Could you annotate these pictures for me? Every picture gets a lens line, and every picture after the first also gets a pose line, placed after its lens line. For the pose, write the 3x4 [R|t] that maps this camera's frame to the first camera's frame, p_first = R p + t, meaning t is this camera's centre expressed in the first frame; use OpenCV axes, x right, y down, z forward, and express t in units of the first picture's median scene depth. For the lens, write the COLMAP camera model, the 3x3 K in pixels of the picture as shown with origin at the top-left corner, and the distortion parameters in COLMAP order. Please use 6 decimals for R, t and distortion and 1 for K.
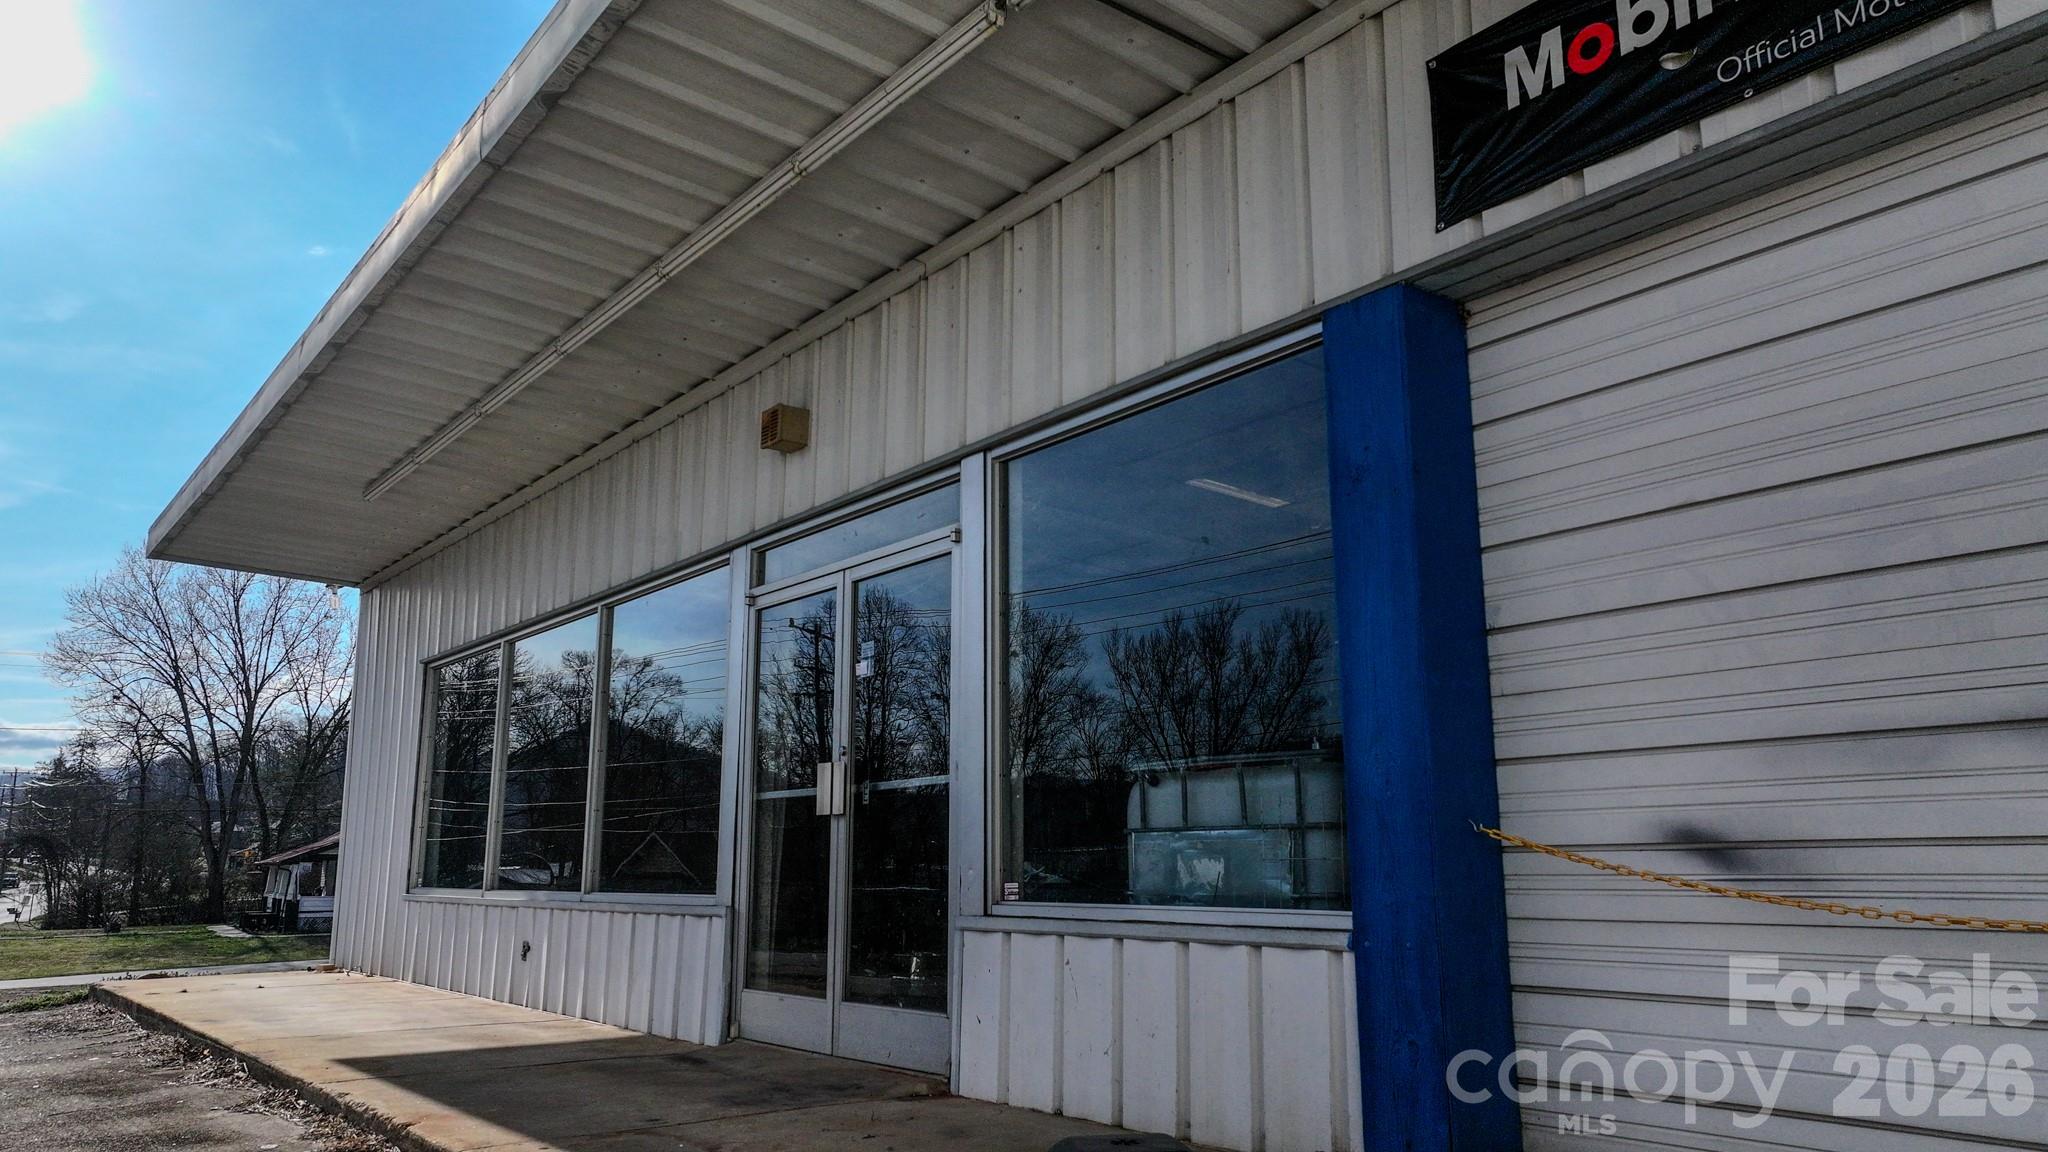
lens RADIAL K [[1430.7, 0, 1024.0], [0, 1430.7, 576.0], [0, 0, 1]] dist [0.005137, 0.002479]
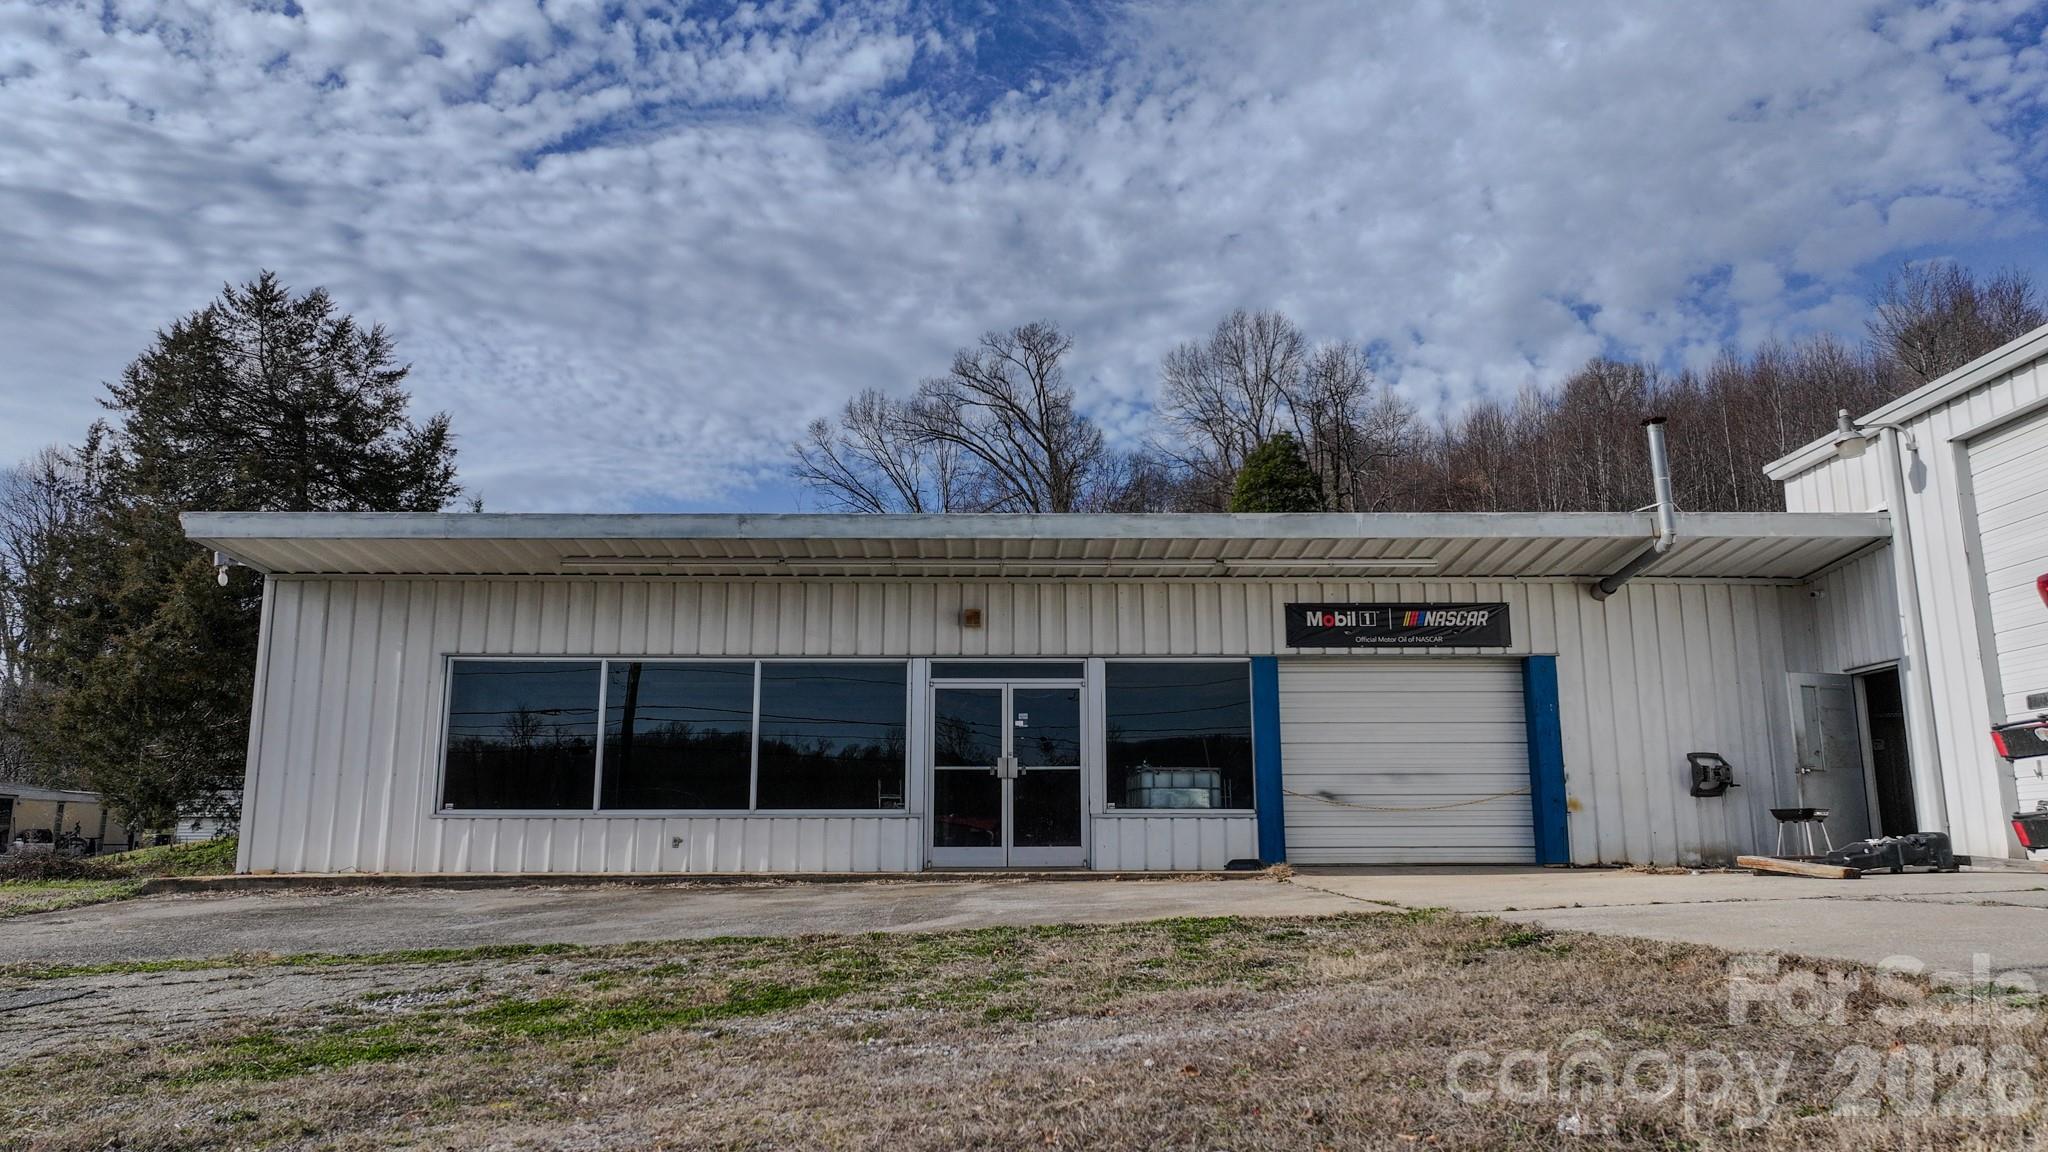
lens RADIAL K [[1430.7, 0, 1024.0], [0, 1430.7, 576.0], [0, 0, 1]] dist [0.005137, 0.002479]
pose [[0.605014, 0.151111, 0.781744, -3.255122], [-0.161244, 0.984735, -0.065558, -0.045903], [-0.779717, -0.086388, 0.620144, -0.912667]]
